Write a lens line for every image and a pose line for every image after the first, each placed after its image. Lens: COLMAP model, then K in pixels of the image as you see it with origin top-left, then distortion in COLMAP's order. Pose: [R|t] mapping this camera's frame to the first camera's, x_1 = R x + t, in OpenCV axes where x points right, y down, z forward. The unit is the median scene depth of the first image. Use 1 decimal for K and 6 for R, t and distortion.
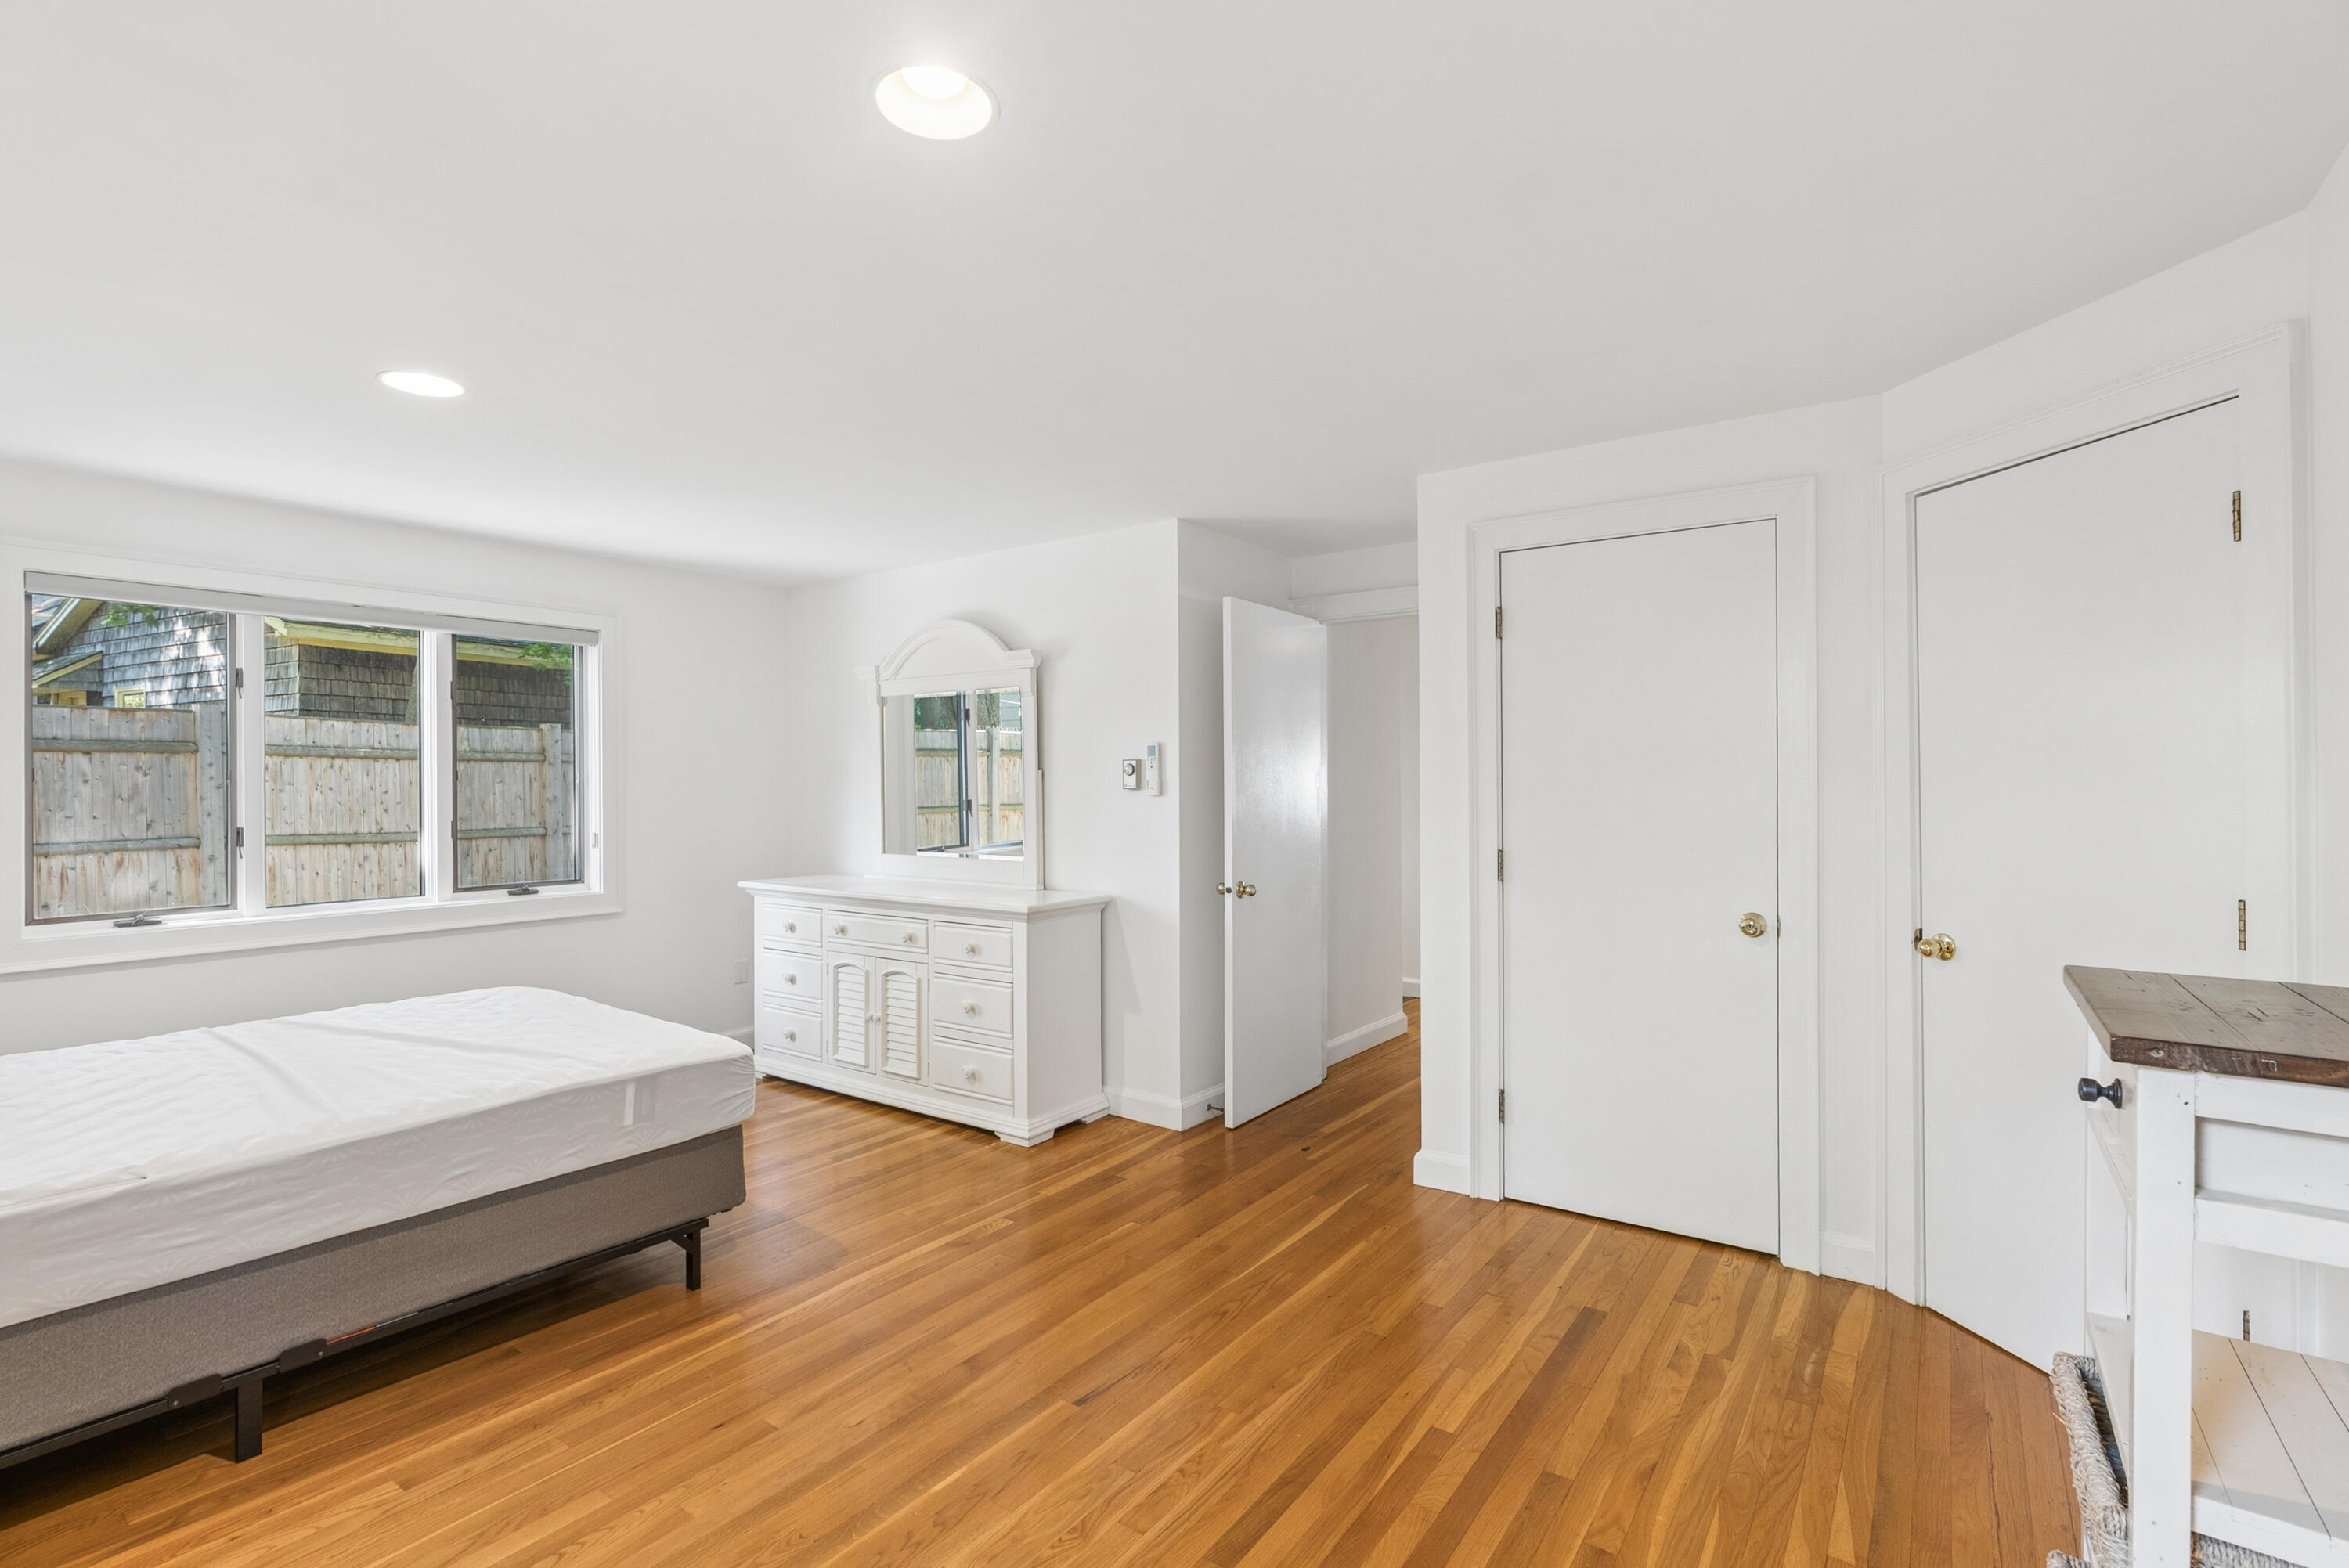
lens RADIAL K [[1076.3, 0, 1182.7], [0, 1076.3, 781.4], [0, 0, 1]] dist [-0.008106, 0.003188]
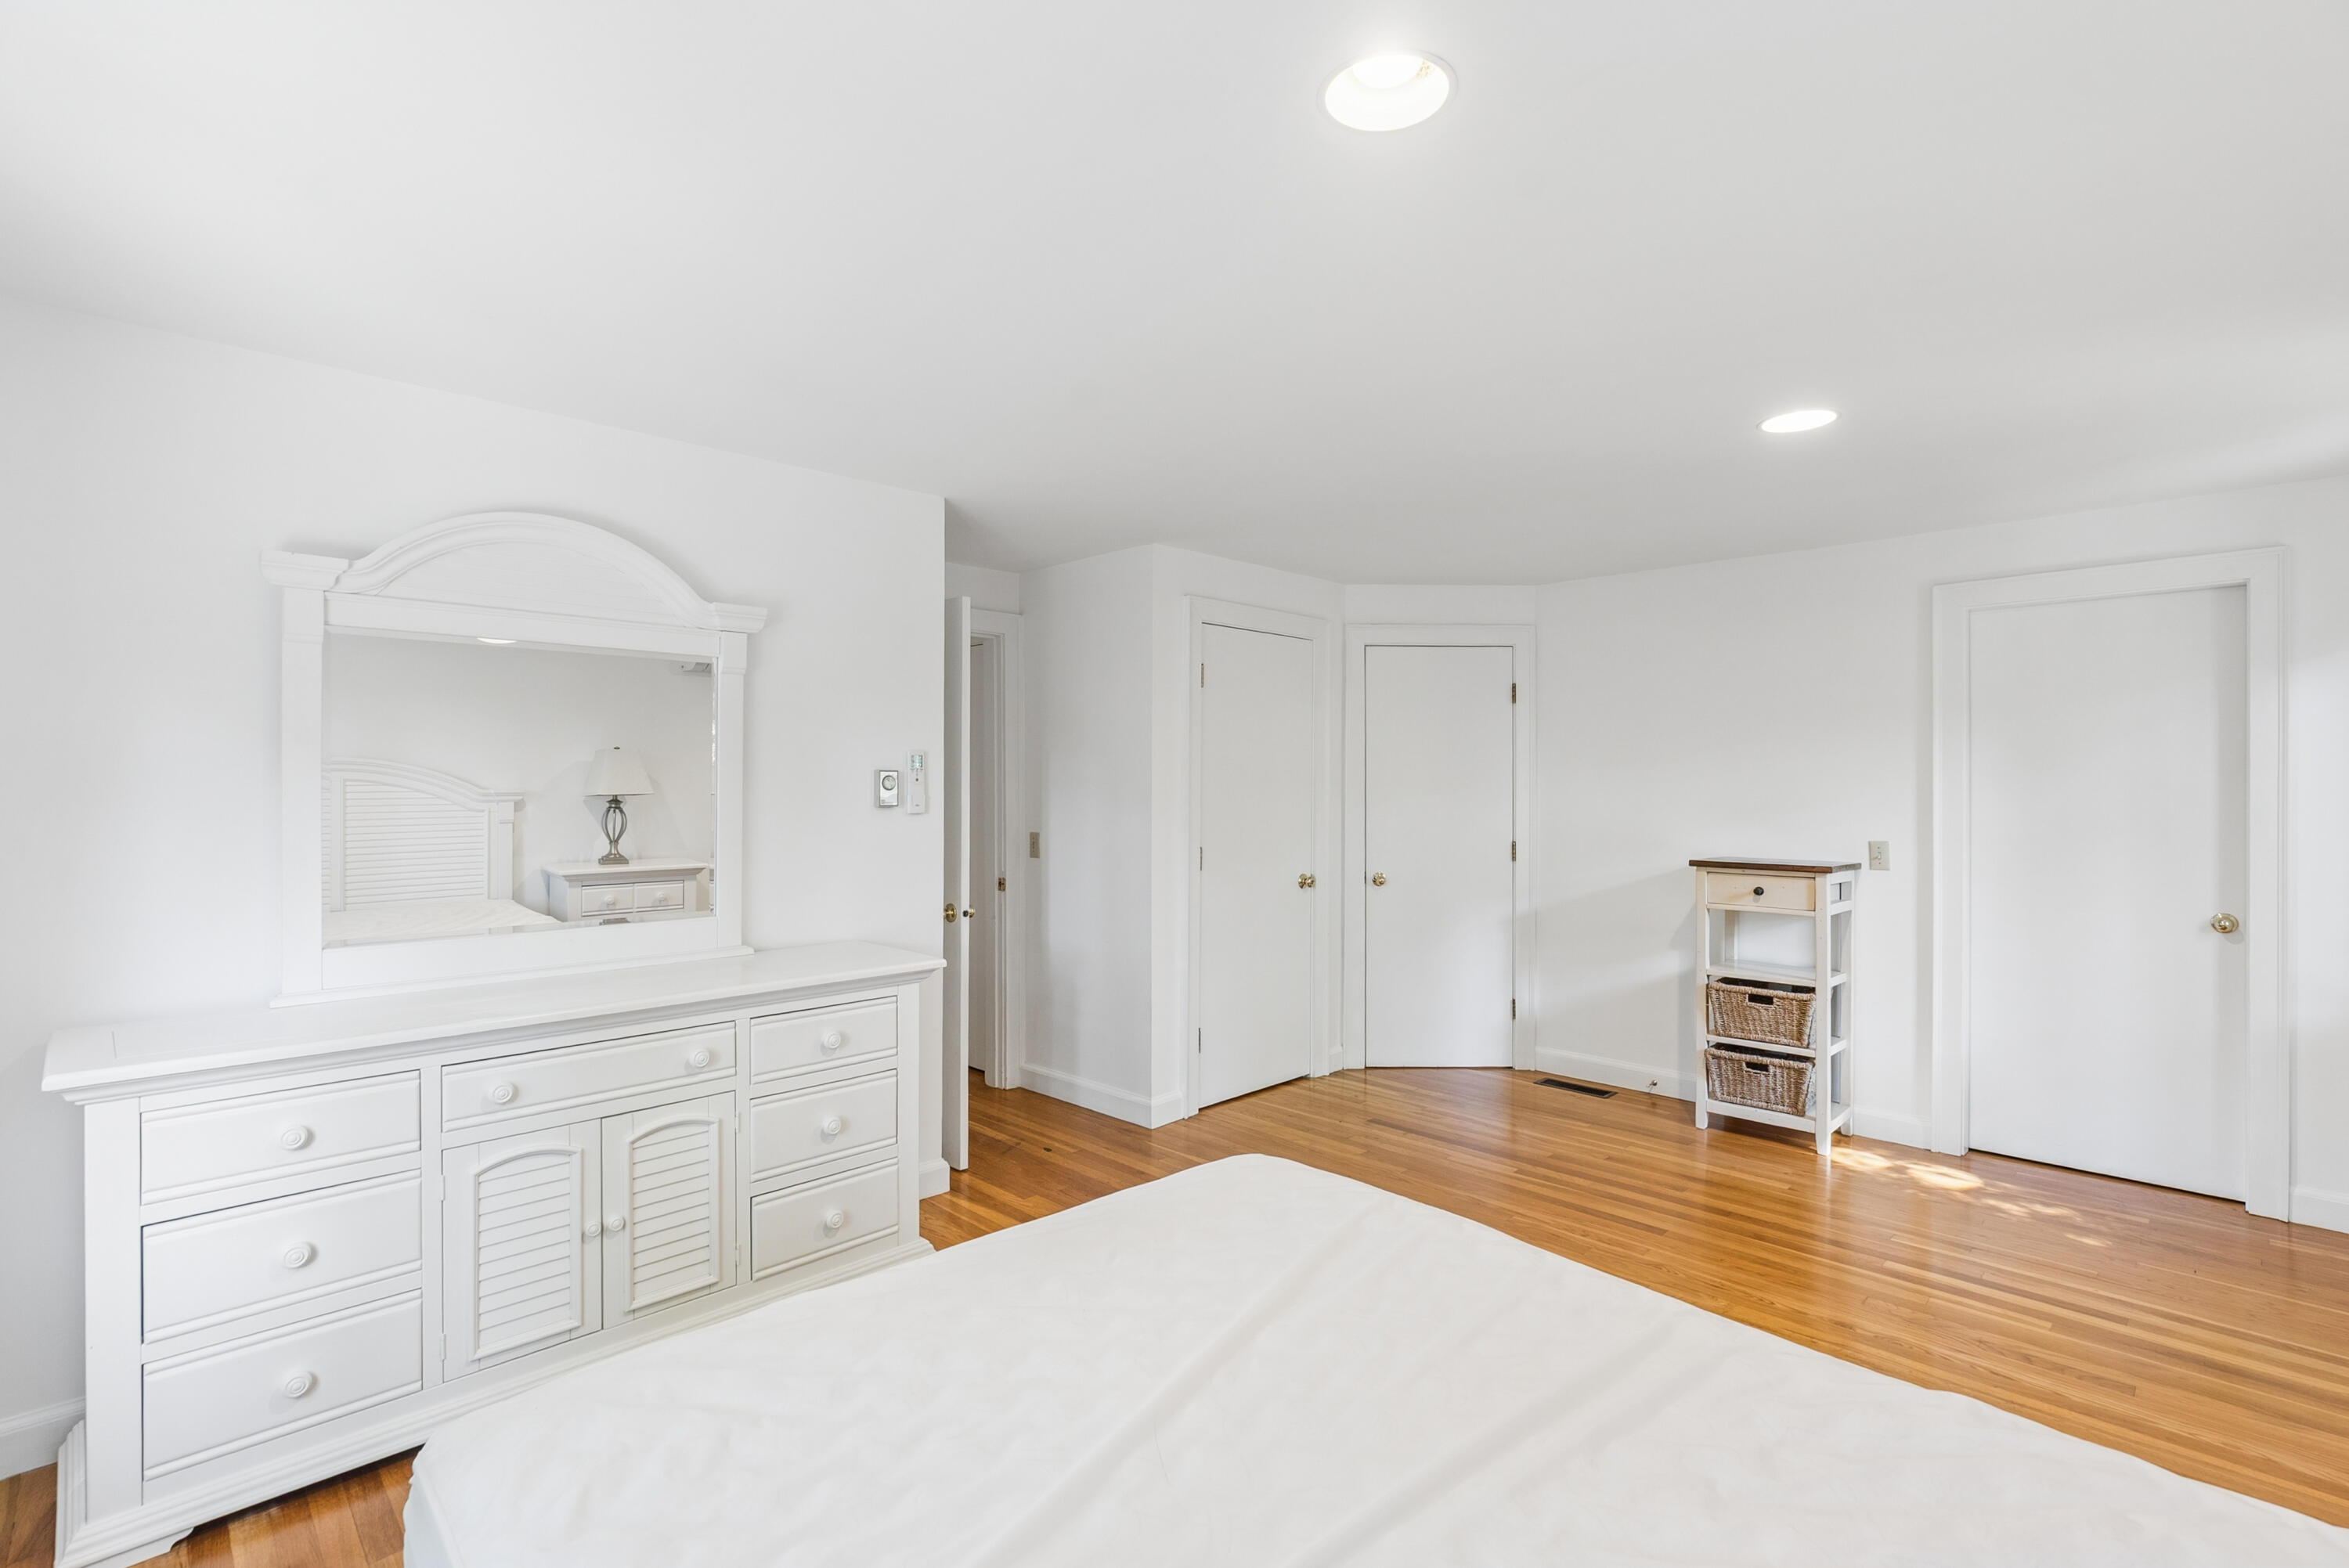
lens RADIAL K [[1076.3, 0, 1176.7], [0, 1076.3, 790.0], [0, 0, 1]] dist [-0.008106, 0.003188]
pose [[0.179839, -0.008393, 0.983660, -0.885246], [-0.010423, 0.999891, 0.010437, -0.017779], [-0.983641, -0.012129, 0.179732, 0.694017]]
